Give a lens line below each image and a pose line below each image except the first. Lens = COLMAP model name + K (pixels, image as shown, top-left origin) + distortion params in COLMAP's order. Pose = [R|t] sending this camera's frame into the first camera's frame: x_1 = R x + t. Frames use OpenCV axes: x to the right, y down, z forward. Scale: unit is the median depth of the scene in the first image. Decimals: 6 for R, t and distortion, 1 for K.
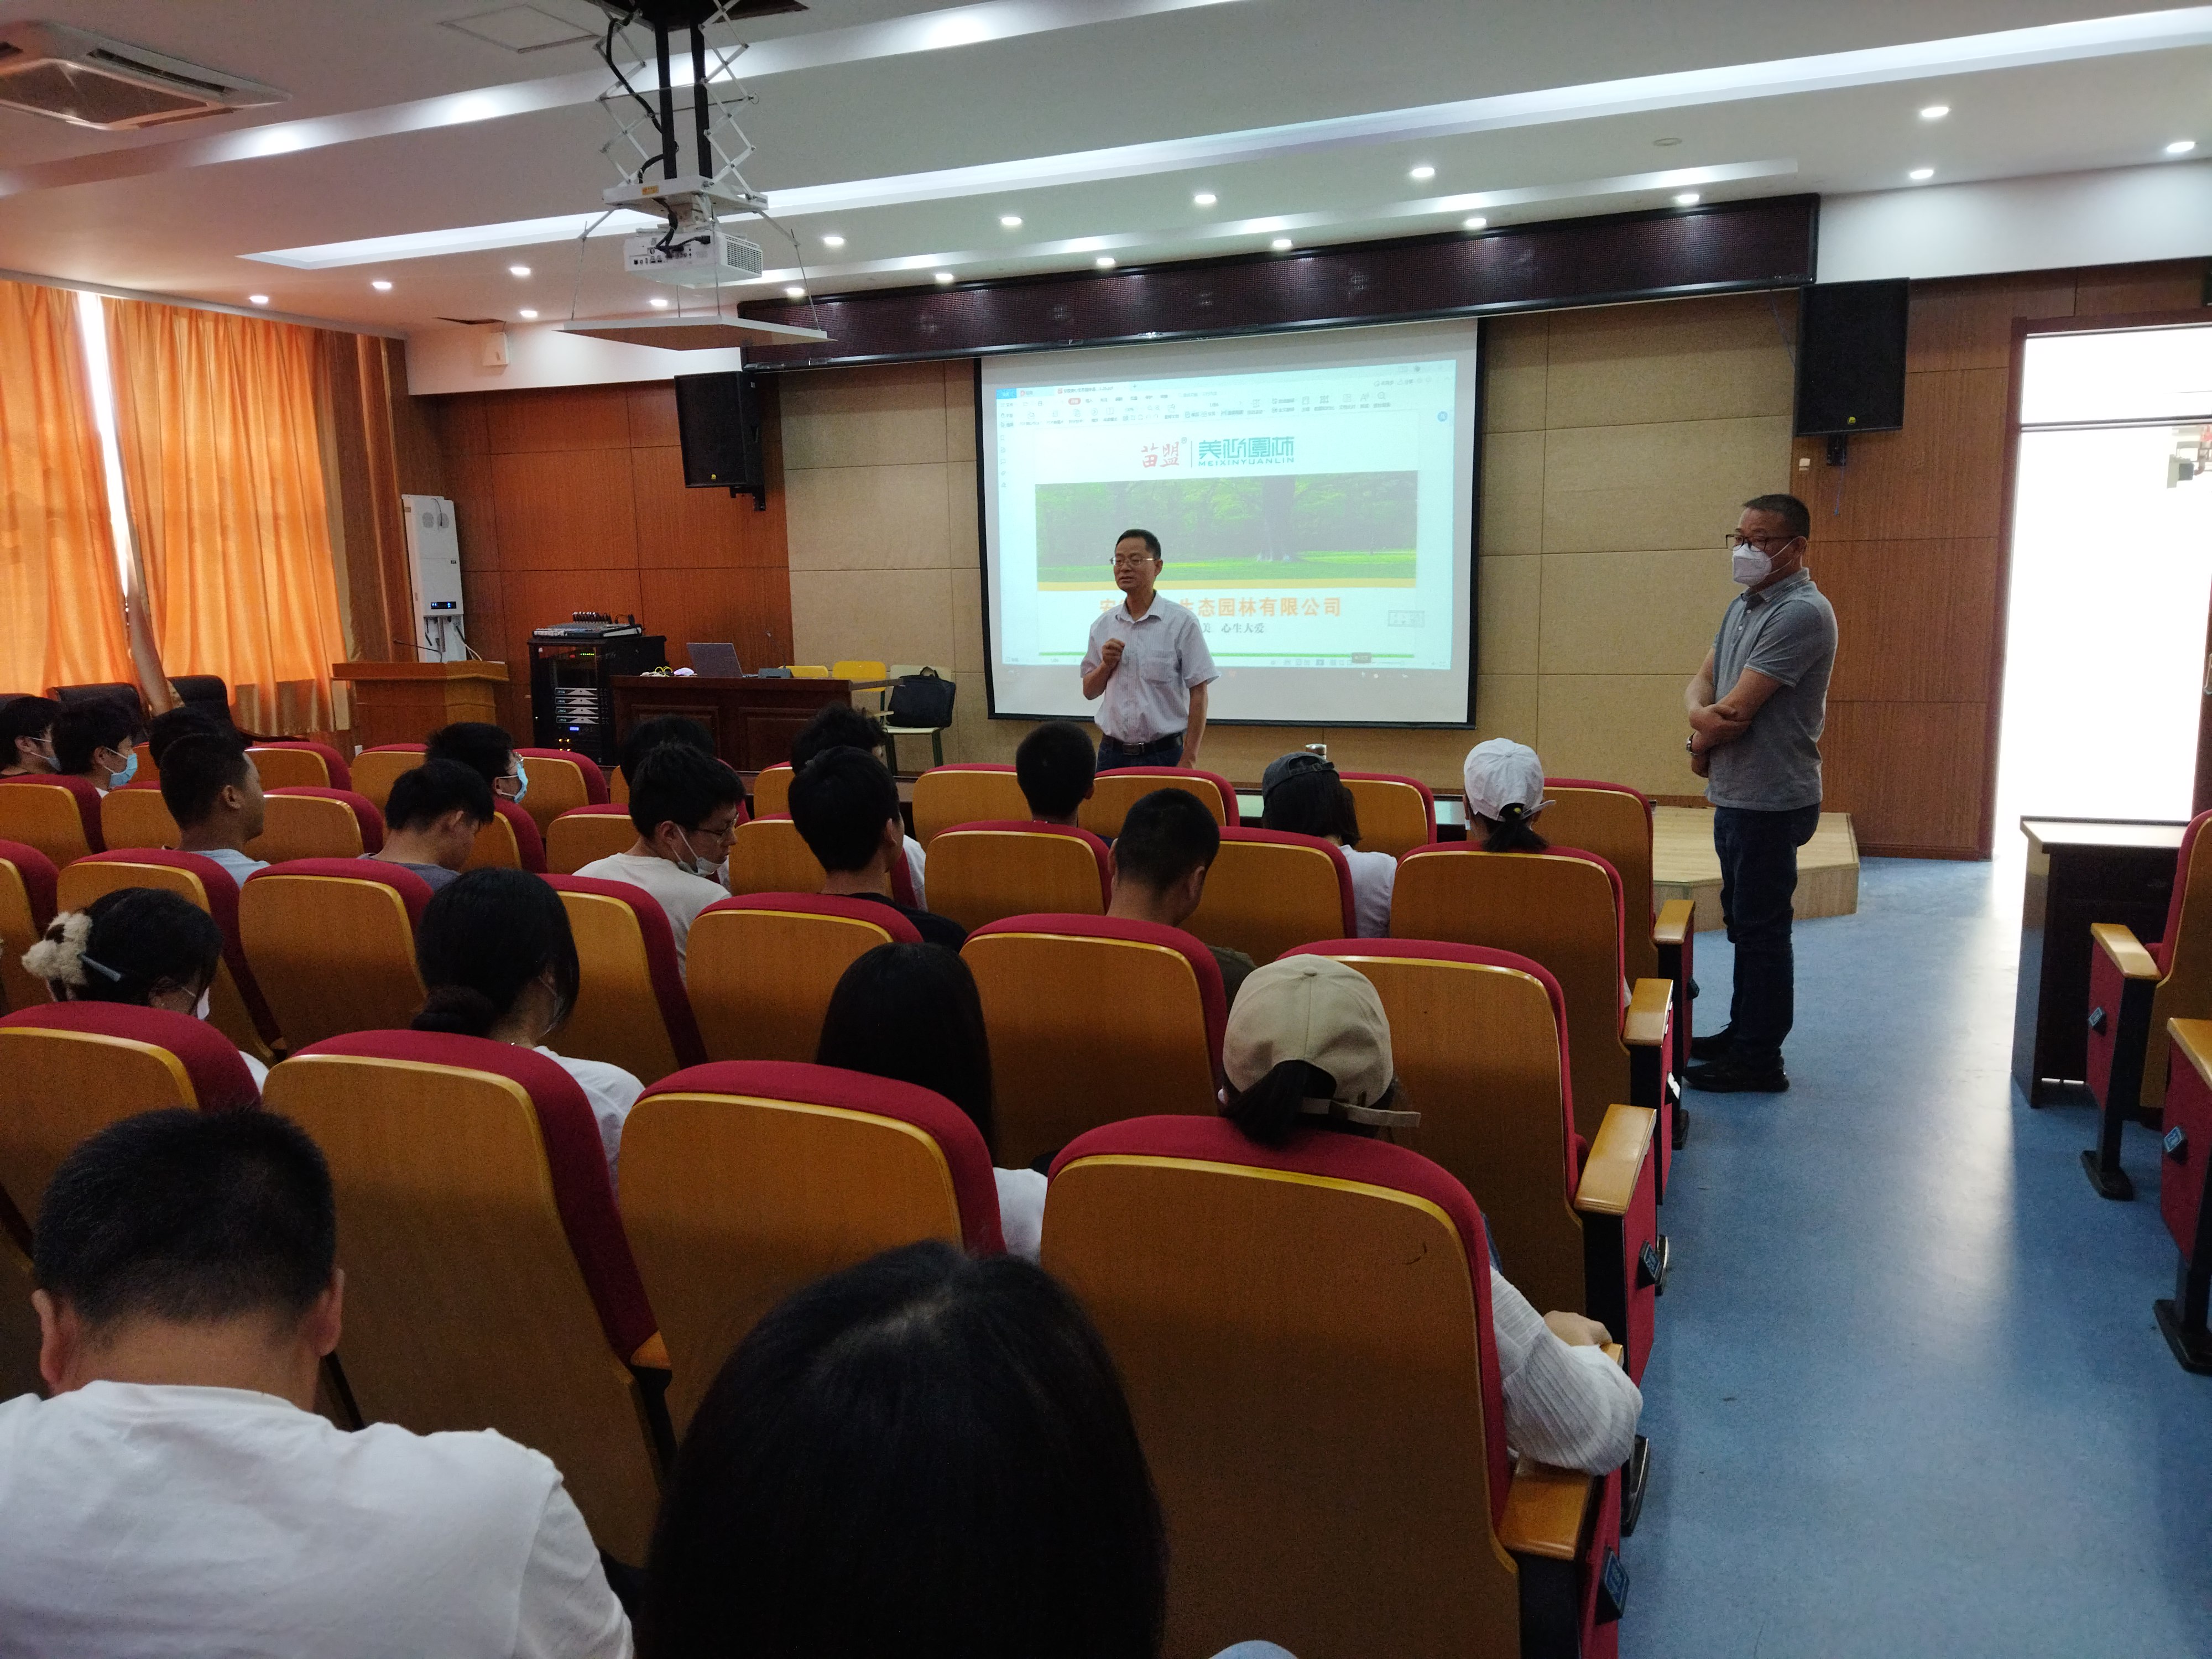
lens RADIAL K [[1647.0, 0, 1101.4], [0, 1647.0, 859.8], [0, 0, 1]] dist [0.098418, -0.102683]
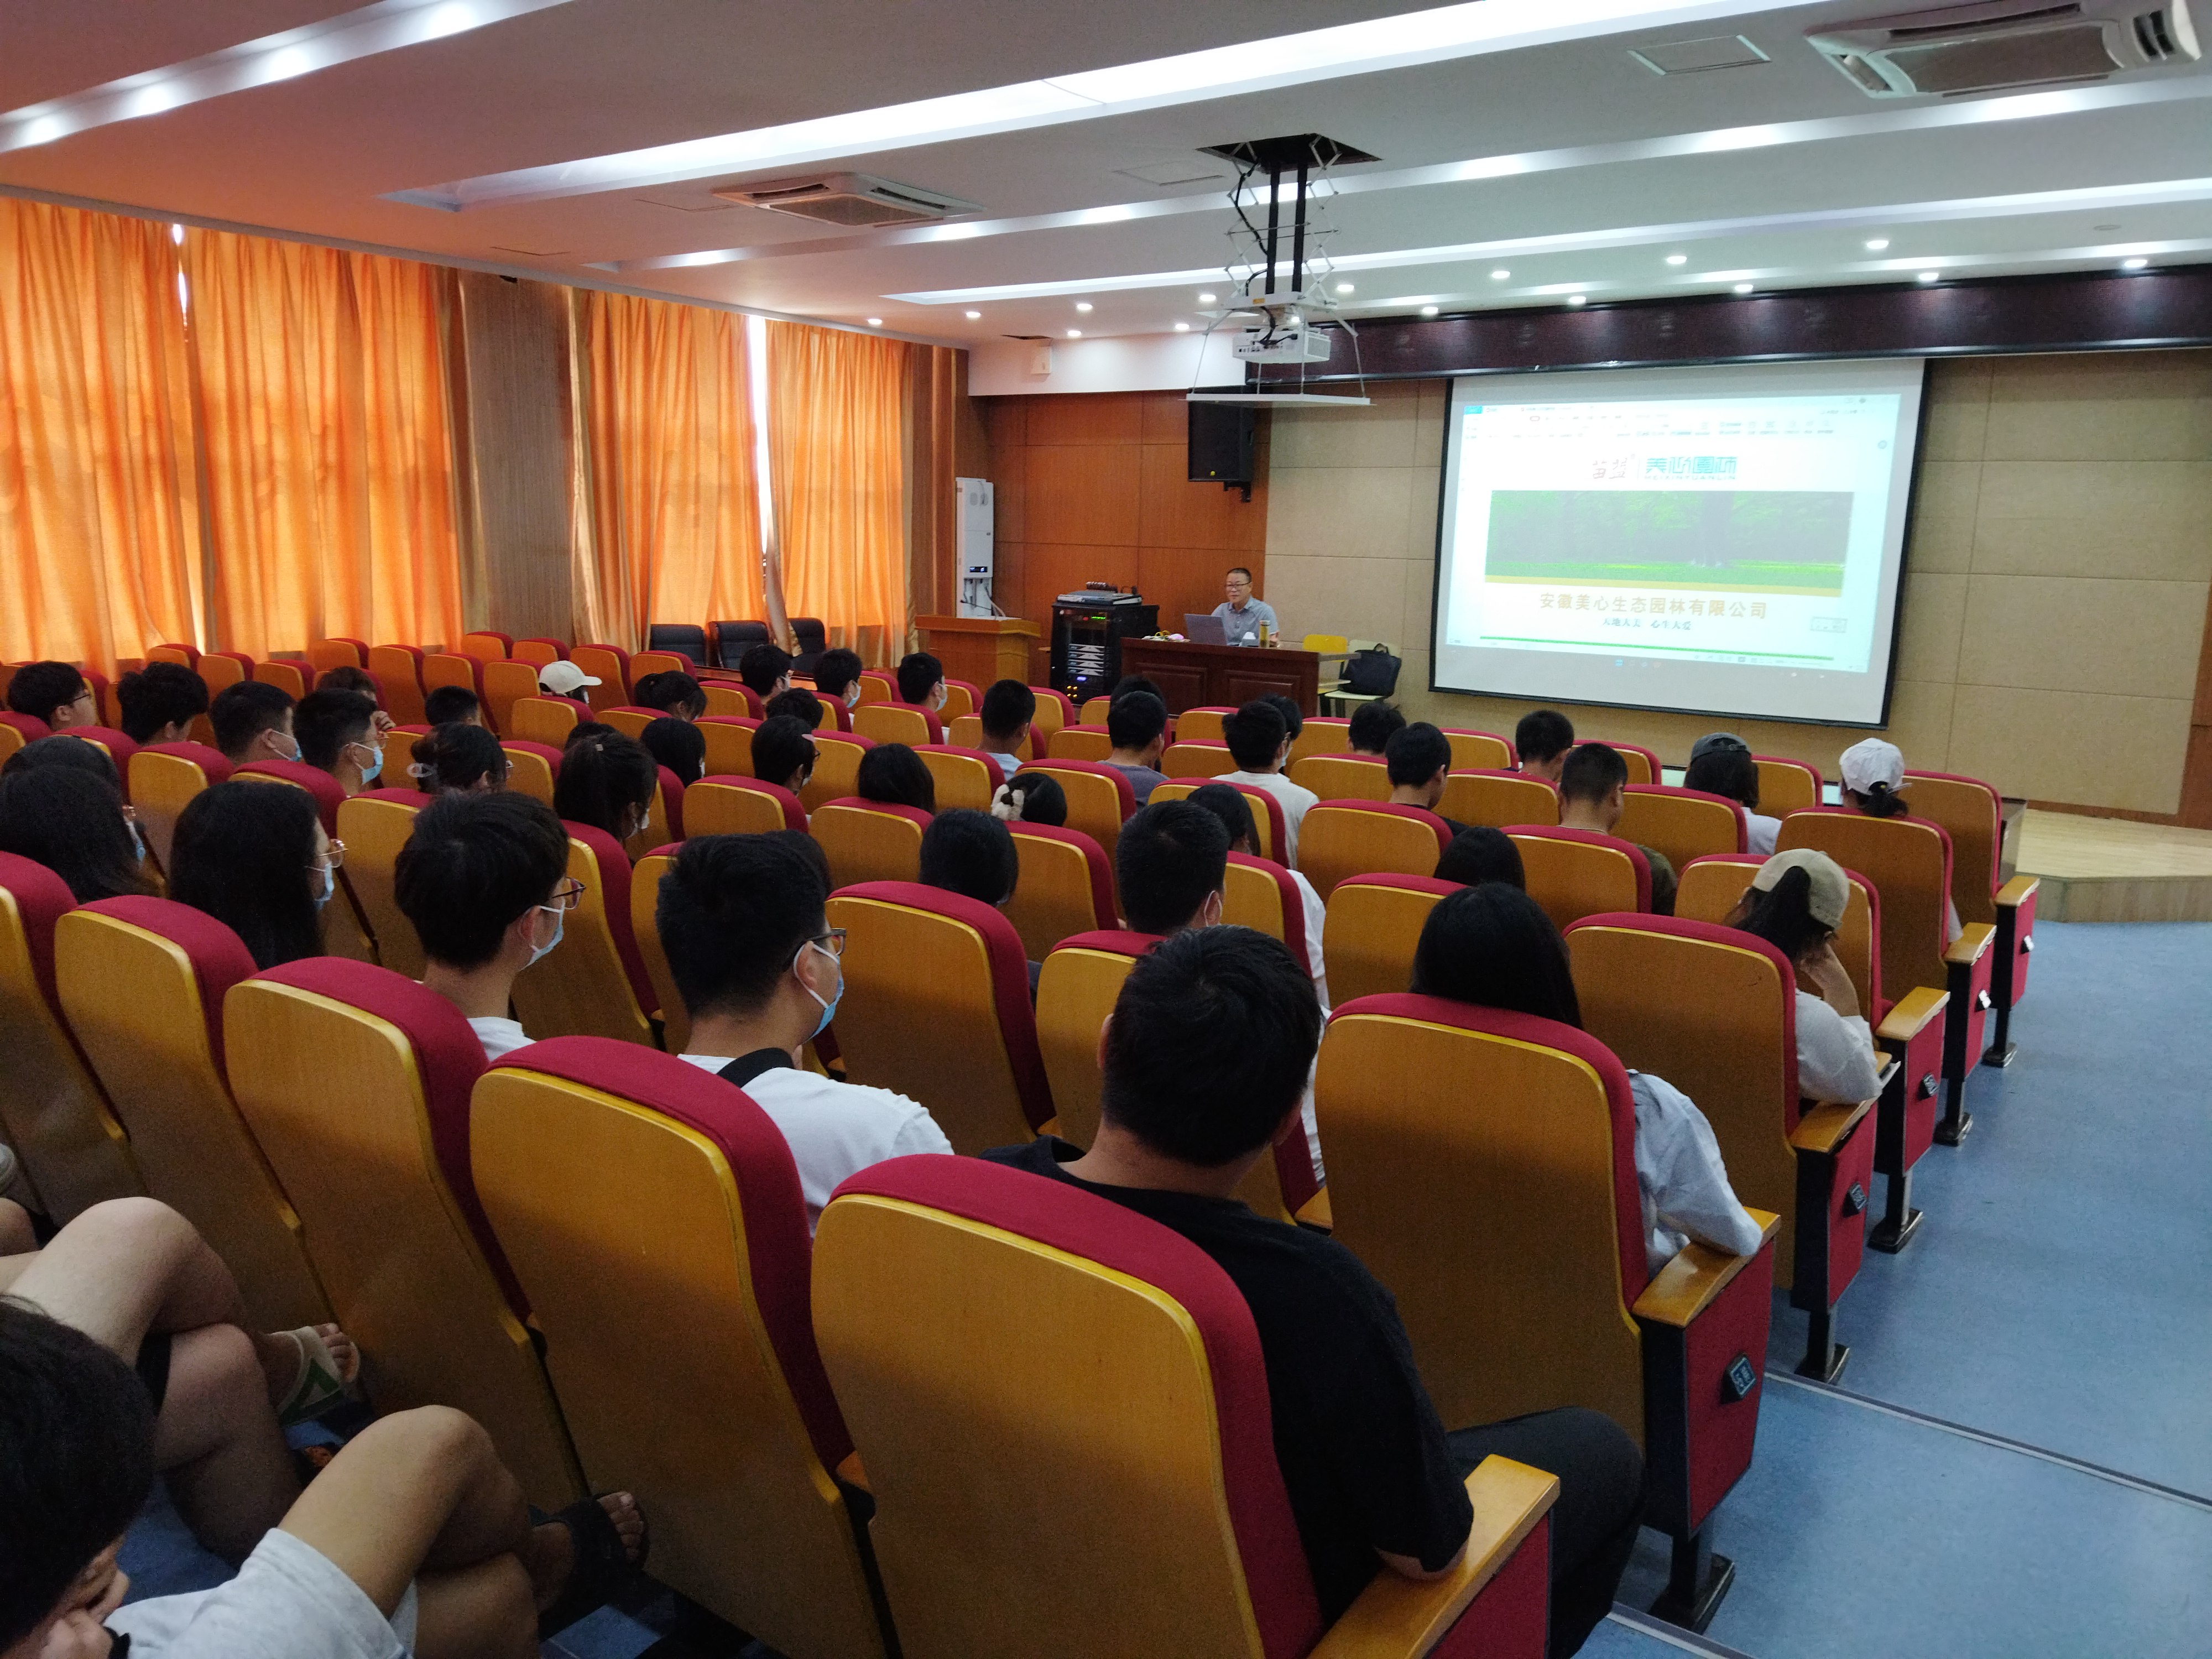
lens RADIAL K [[1647.0, 0, 1101.4], [0, 1647.0, 859.8], [0, 0, 1]] dist [0.098418, -0.102683]
pose [[0.970924, 0.089314, -0.222101, -0.023943], [-0.084281, 0.995926, 0.032058, 0.014584], [0.224059, -0.012407, 0.974497, -0.187903]]
